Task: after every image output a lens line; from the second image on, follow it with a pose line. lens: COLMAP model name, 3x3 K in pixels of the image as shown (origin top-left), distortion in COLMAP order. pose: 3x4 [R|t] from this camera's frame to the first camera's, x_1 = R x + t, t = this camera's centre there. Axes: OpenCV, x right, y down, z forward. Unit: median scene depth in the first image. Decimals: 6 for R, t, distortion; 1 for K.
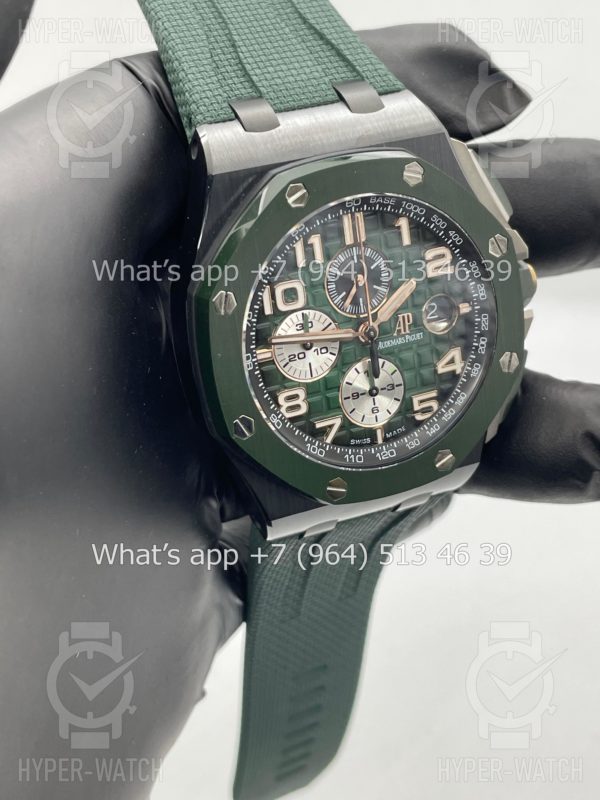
lens RADIAL K [[1231.4, 0, 299.1], [0, 1231.4, 408.7], [0, 0, 1]] dist [0.073063, 0.000000]
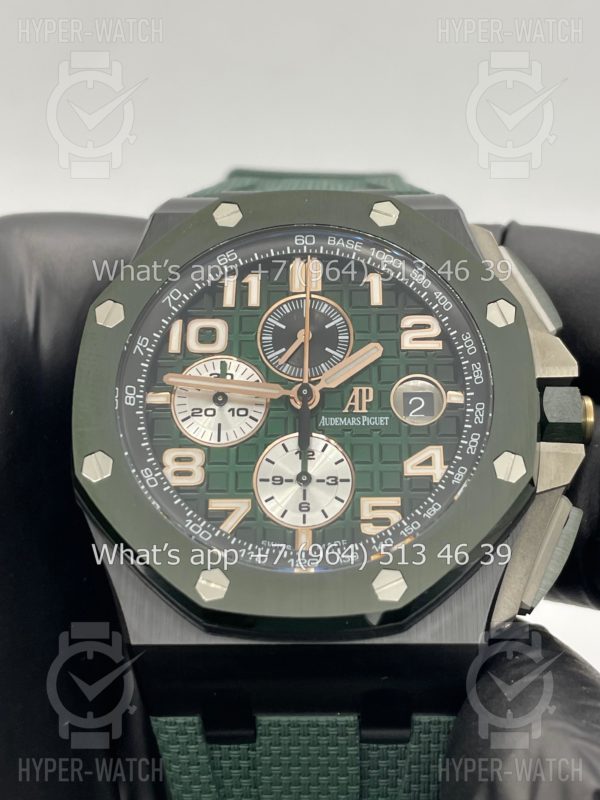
lens RADIAL K [[1231.4, 0, 302.2], [0, 1231.4, 397.8], [0, 0, 1]] dist [0.073063, 0.000000]
pose [[0.907942, -0.012900, -0.418896, 0.366326], [-0.239344, 0.804533, -0.543545, 0.343743], [0.344027, 0.593768, 0.727382, 0.454400]]
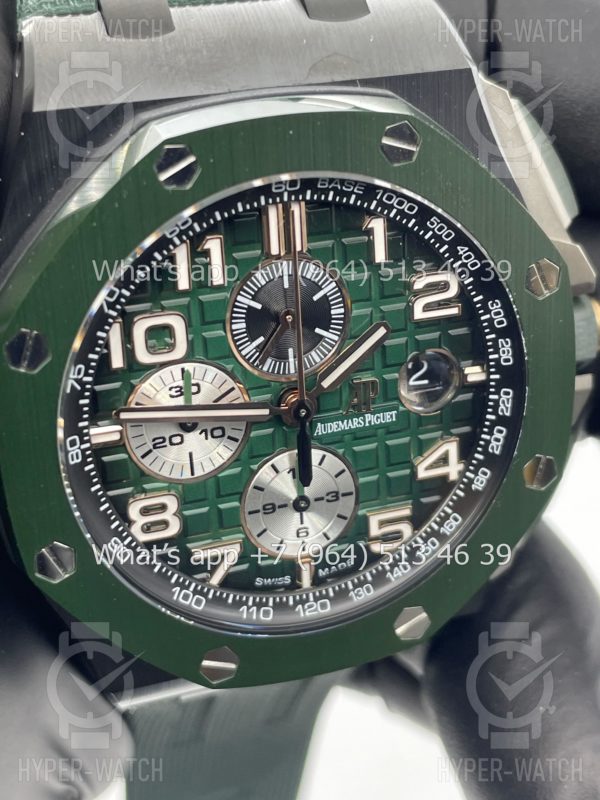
lens RADIAL K [[1231.4, 0, 297.9], [0, 1231.4, 392.4], [0, 0, 1]] dist [0.073063, 0.000000]
pose [[0.993393, 0.104671, -0.047049, 0.082084], [-0.100553, 0.991488, 0.082710, -0.116600], [0.055306, -0.077433, 0.995462, 0.423945]]
